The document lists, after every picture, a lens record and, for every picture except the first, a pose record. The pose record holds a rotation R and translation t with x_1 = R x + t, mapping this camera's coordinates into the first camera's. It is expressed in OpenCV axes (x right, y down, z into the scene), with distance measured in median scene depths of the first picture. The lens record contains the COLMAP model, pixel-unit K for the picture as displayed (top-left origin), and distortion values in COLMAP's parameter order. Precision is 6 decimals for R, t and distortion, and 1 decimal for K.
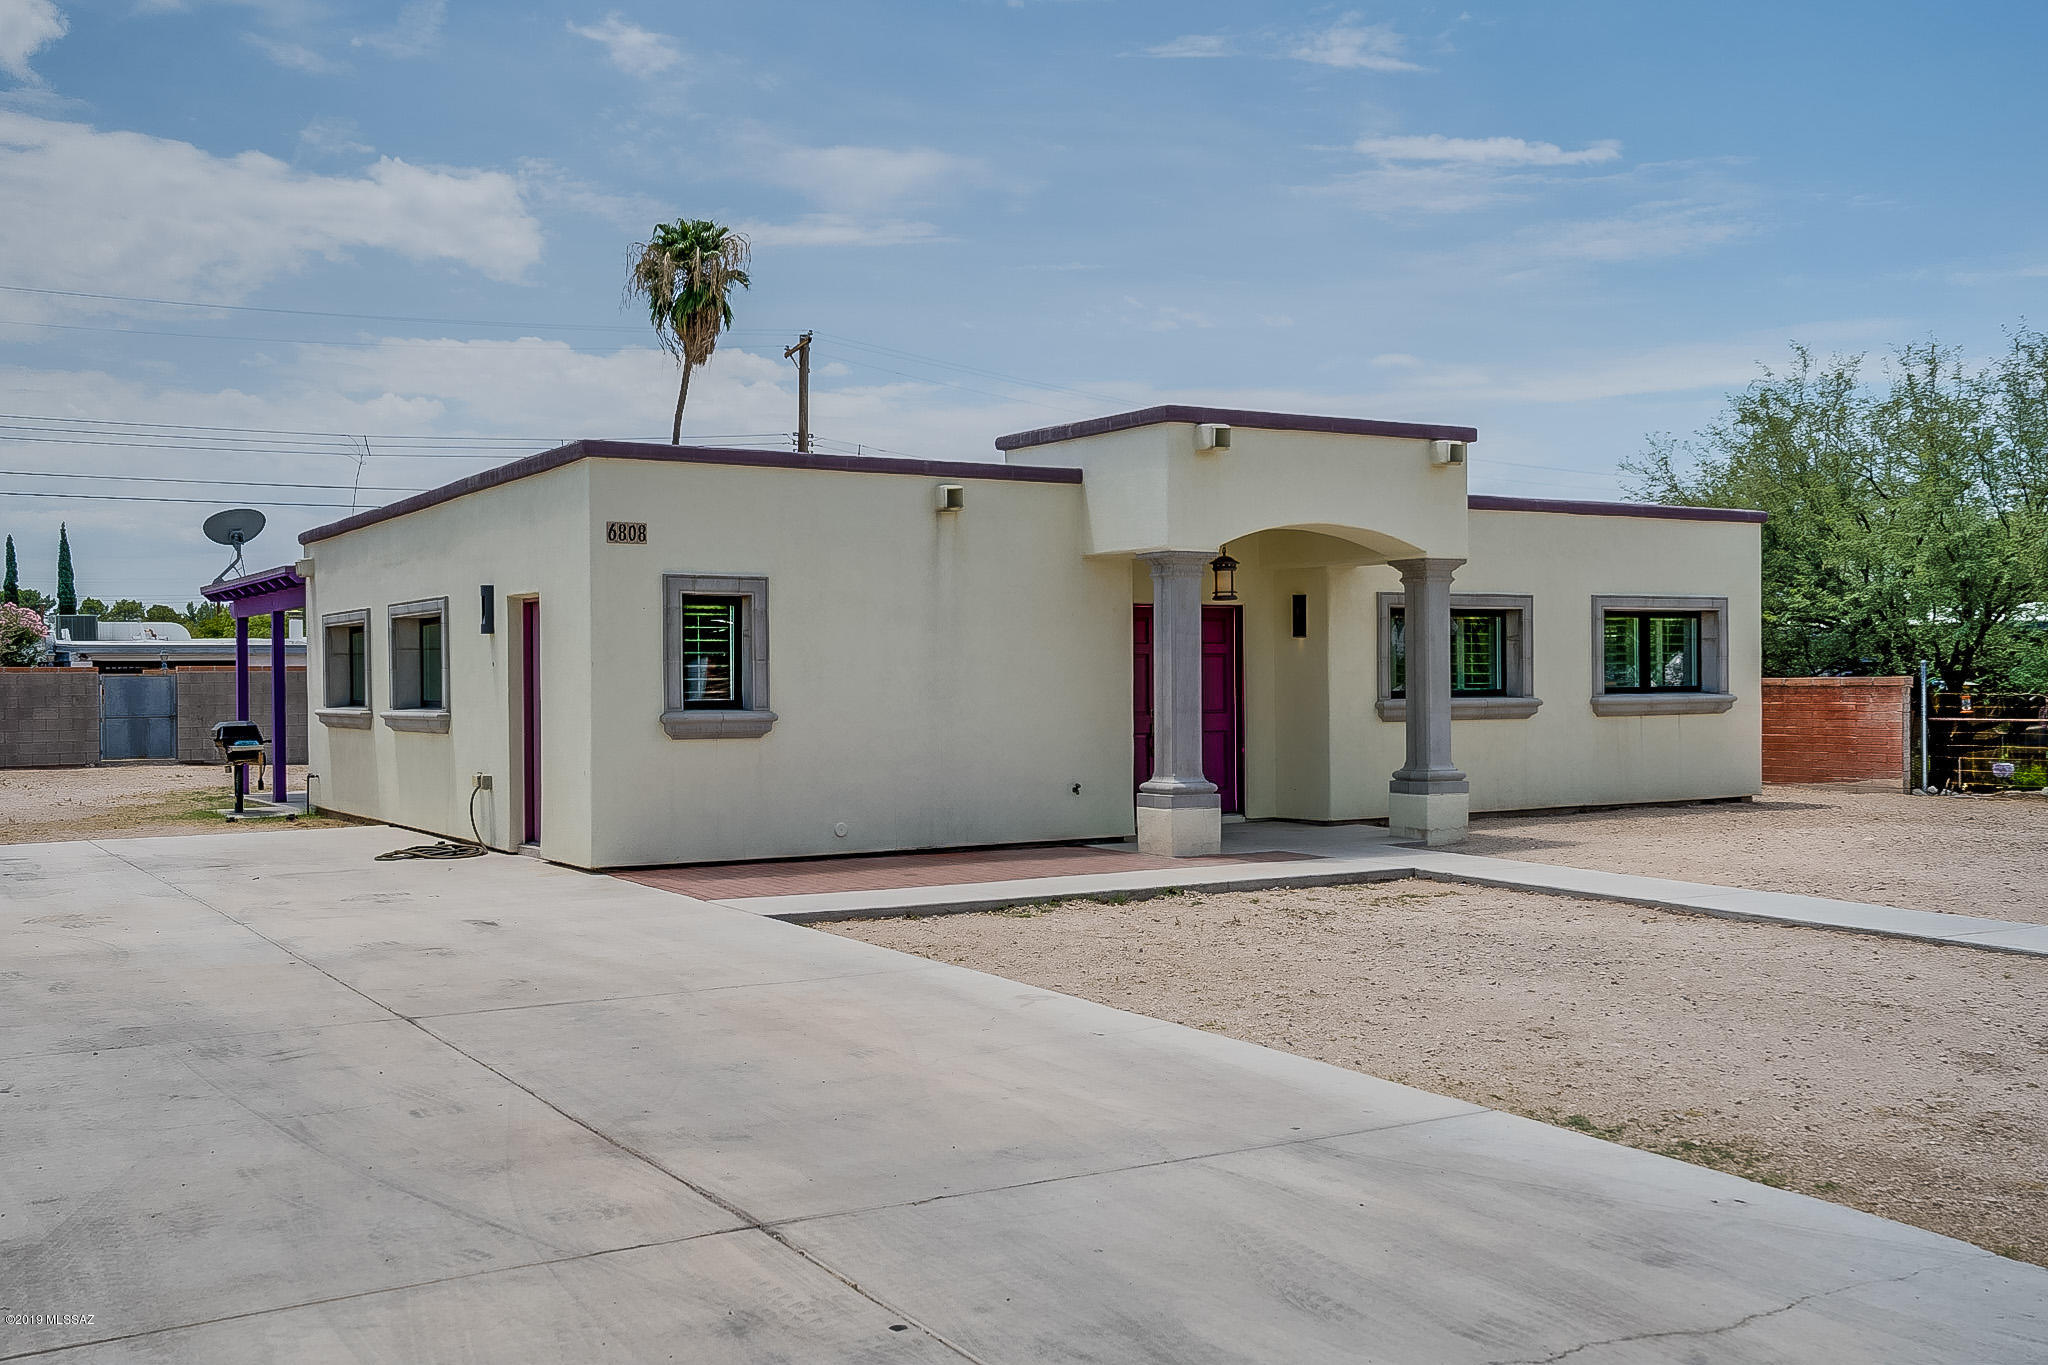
lens RADIAL K [[1952.8, 0, 1076.8], [0, 1952.8, 688.4], [0, 0, 1]] dist [0.034547, 0.095094]
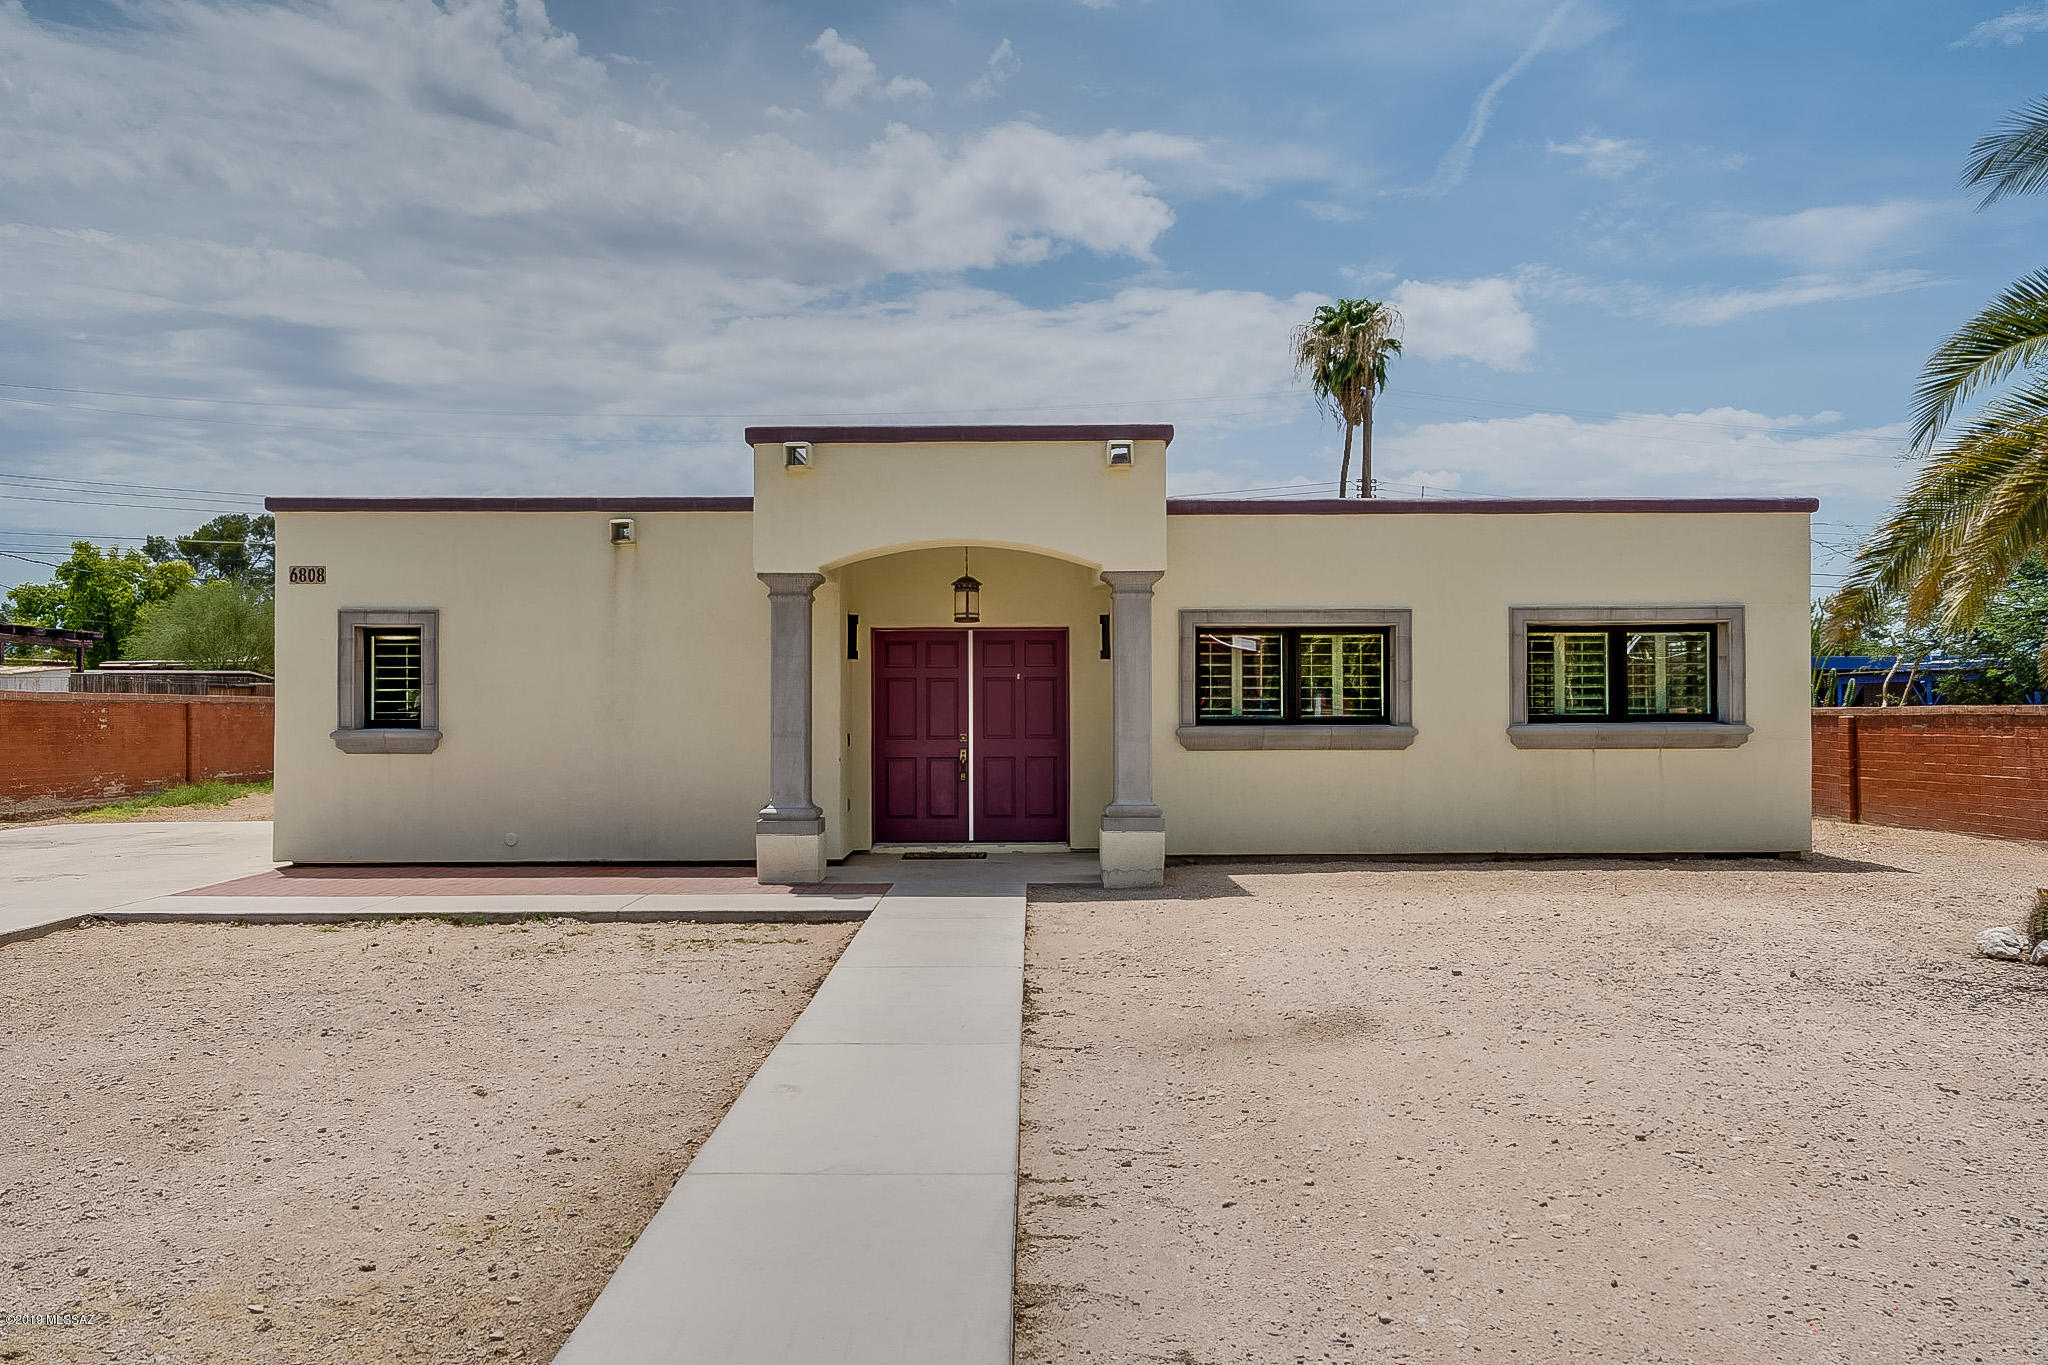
lens RADIAL K [[1658.6, 0, 1065.0], [0, 1658.6, 687.0], [0, 0, 1]] dist [0.006148, 0.062463]
pose [[0.852864, -0.001626, -0.522131, 0.475363], [-0.006003, 0.999899, -0.012919, -0.002153], [0.522099, 0.014152, 0.852767, 0.279380]]
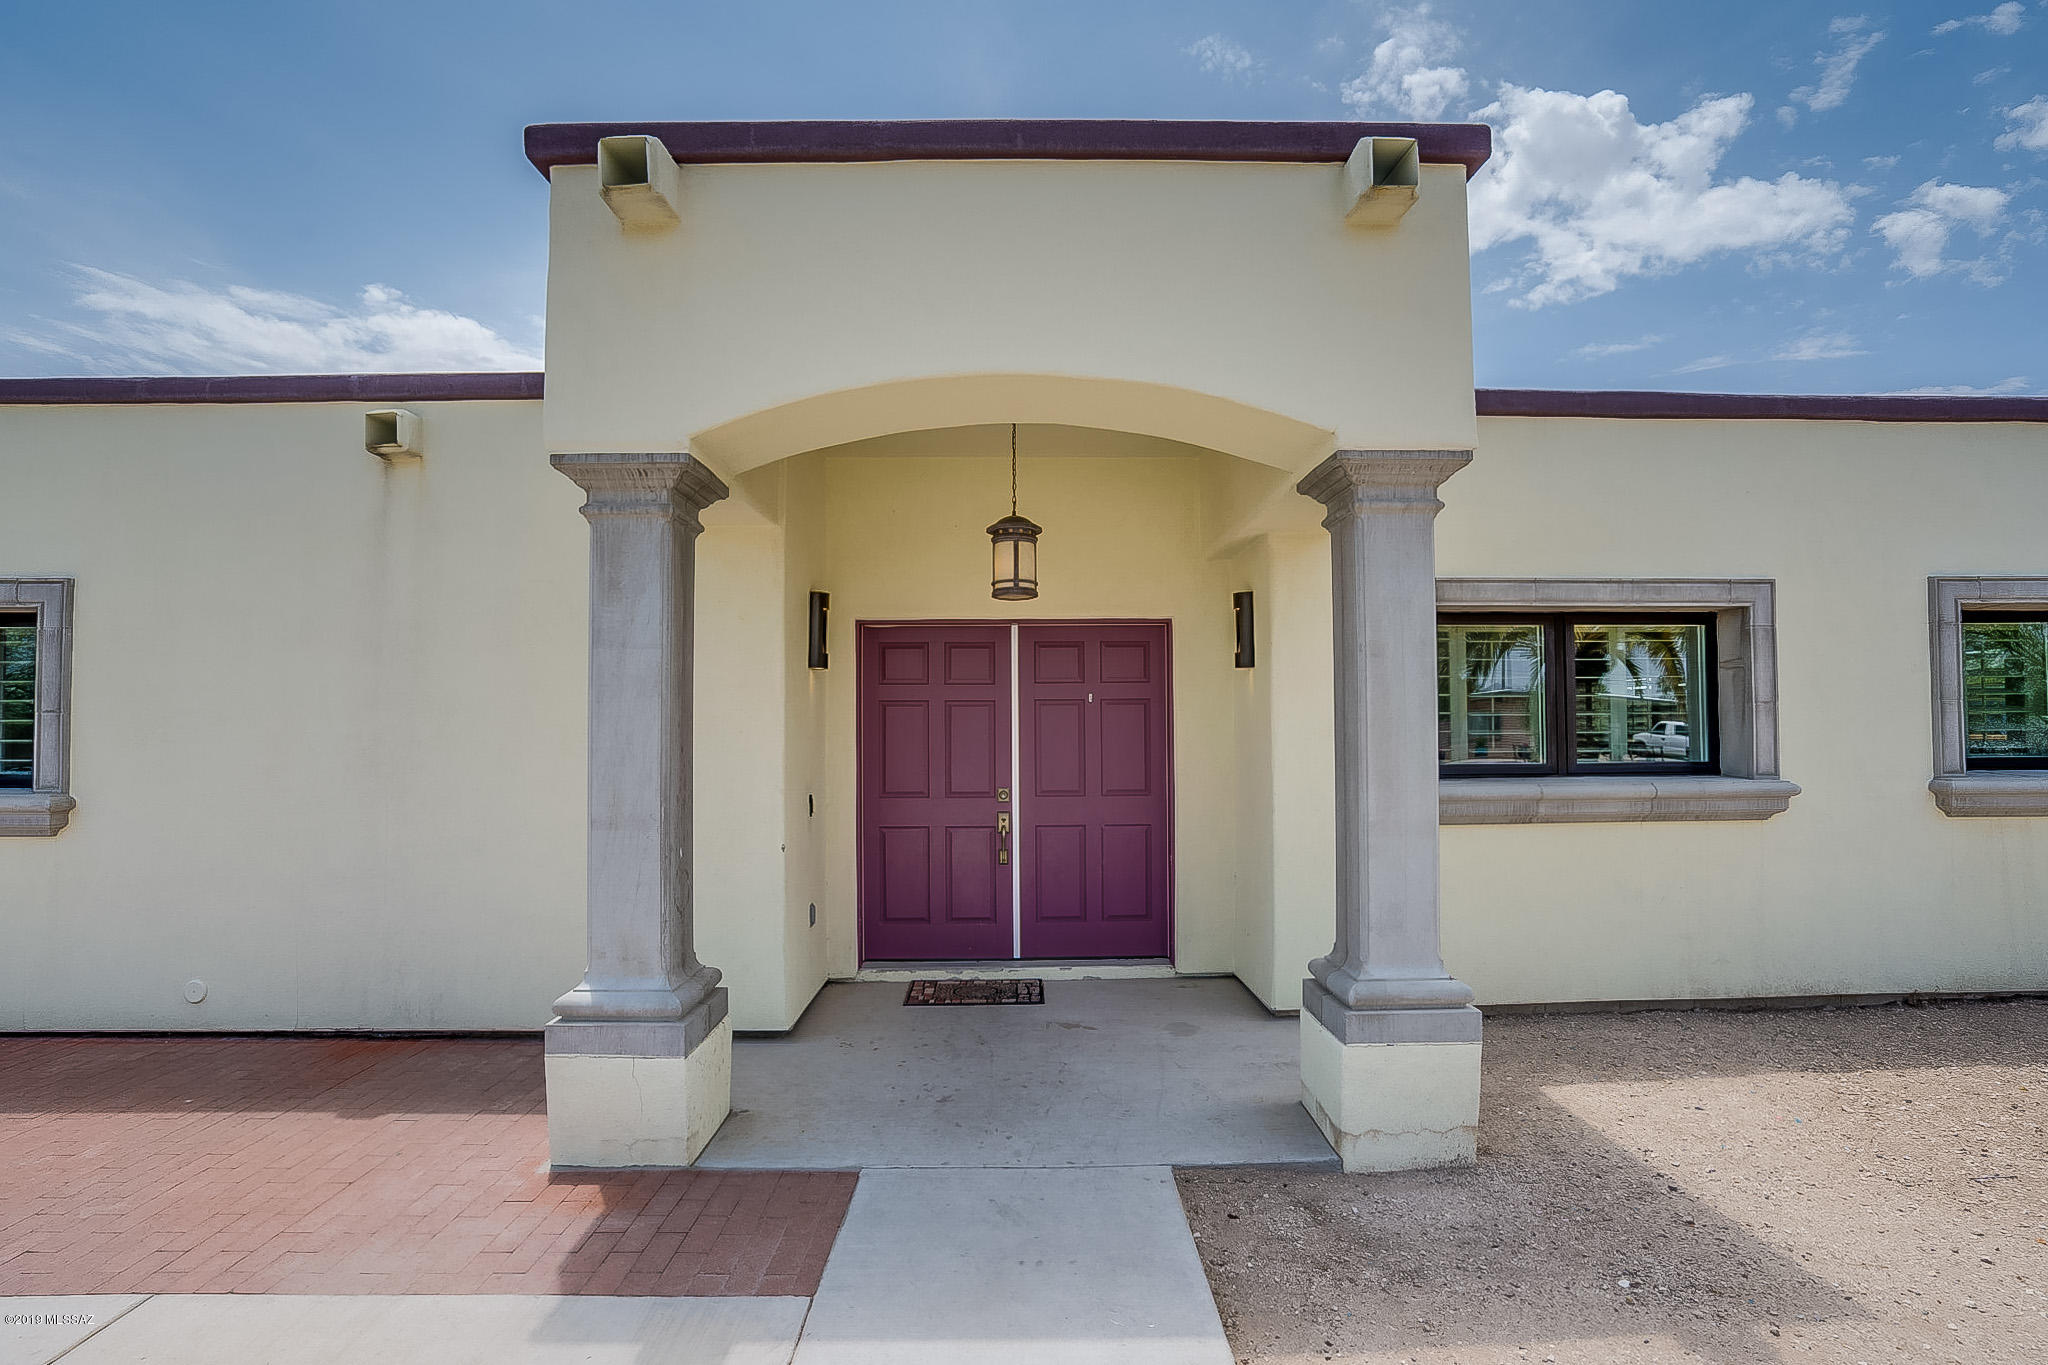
lens RADIAL K [[964.6, 0, 1037.0], [0, 964.6, 707.9], [0, 0, 1]] dist [-0.062126, 0.023212]
pose [[0.852067, -0.007934, -0.523373, 0.191266], [-0.003643, 0.999771, -0.021087, -0.007819], [0.523421, 0.019874, 0.851843, 0.673117]]
